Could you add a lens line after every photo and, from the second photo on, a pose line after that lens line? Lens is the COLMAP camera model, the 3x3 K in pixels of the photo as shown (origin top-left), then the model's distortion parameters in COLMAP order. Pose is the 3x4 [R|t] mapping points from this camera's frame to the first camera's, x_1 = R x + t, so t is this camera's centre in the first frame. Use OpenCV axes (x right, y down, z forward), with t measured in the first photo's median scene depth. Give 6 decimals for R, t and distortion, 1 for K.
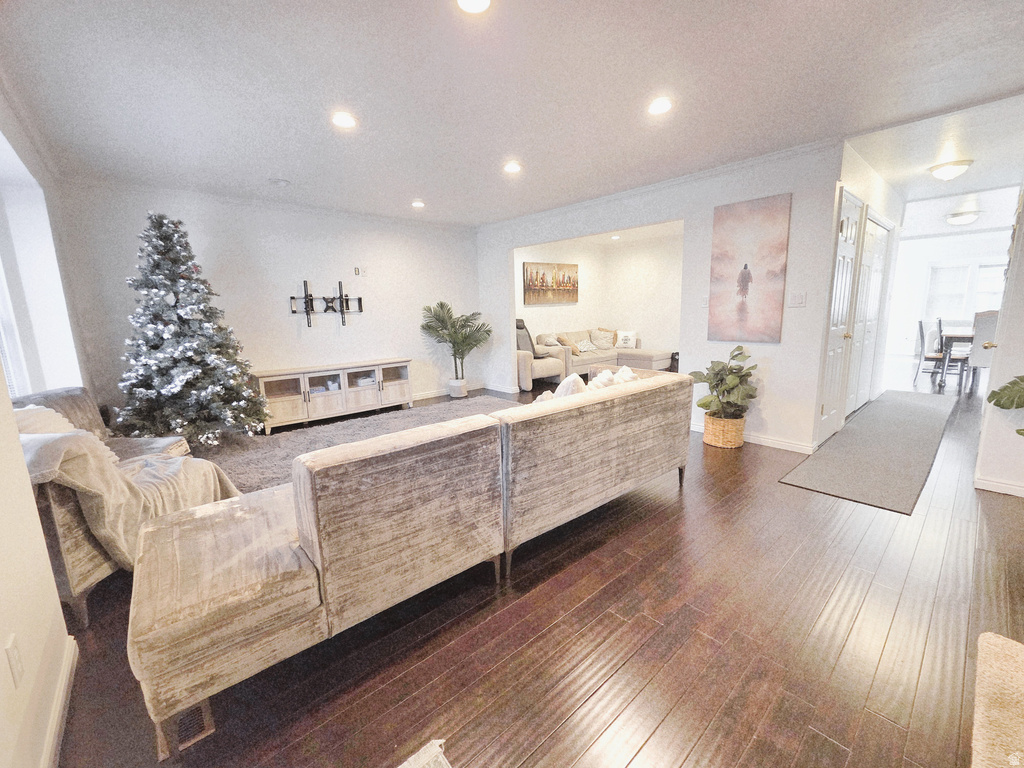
lens RADIAL K [[423.1, 0, 512.9], [0, 423.1, 383.7], [0, 0, 1]] dist [0.001347, -0.000023]
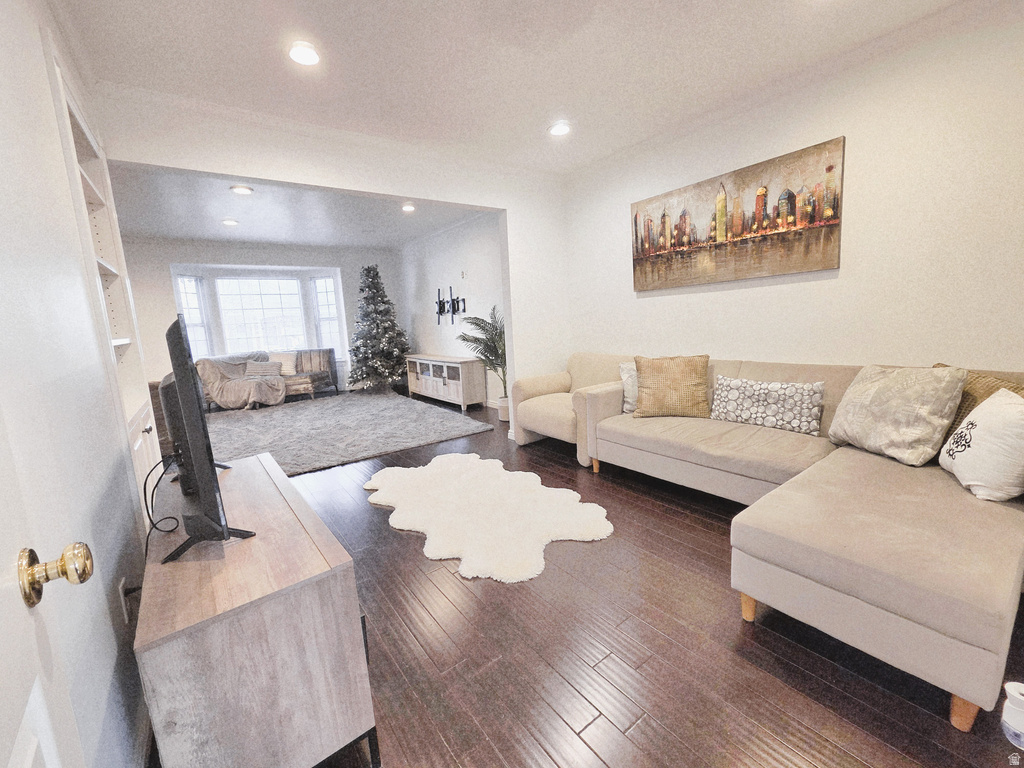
lens RADIAL K [[423.1, 0, 513.4], [0, 423.1, 383.0], [0, 0, 1]] dist [0.001347, -0.000023]
pose [[-0.050969, 0.175346, -0.983187, 0.622126], [-0.128696, 0.975105, 0.180576, -0.182984], [0.990373, 0.135736, -0.027134, 1.047693]]
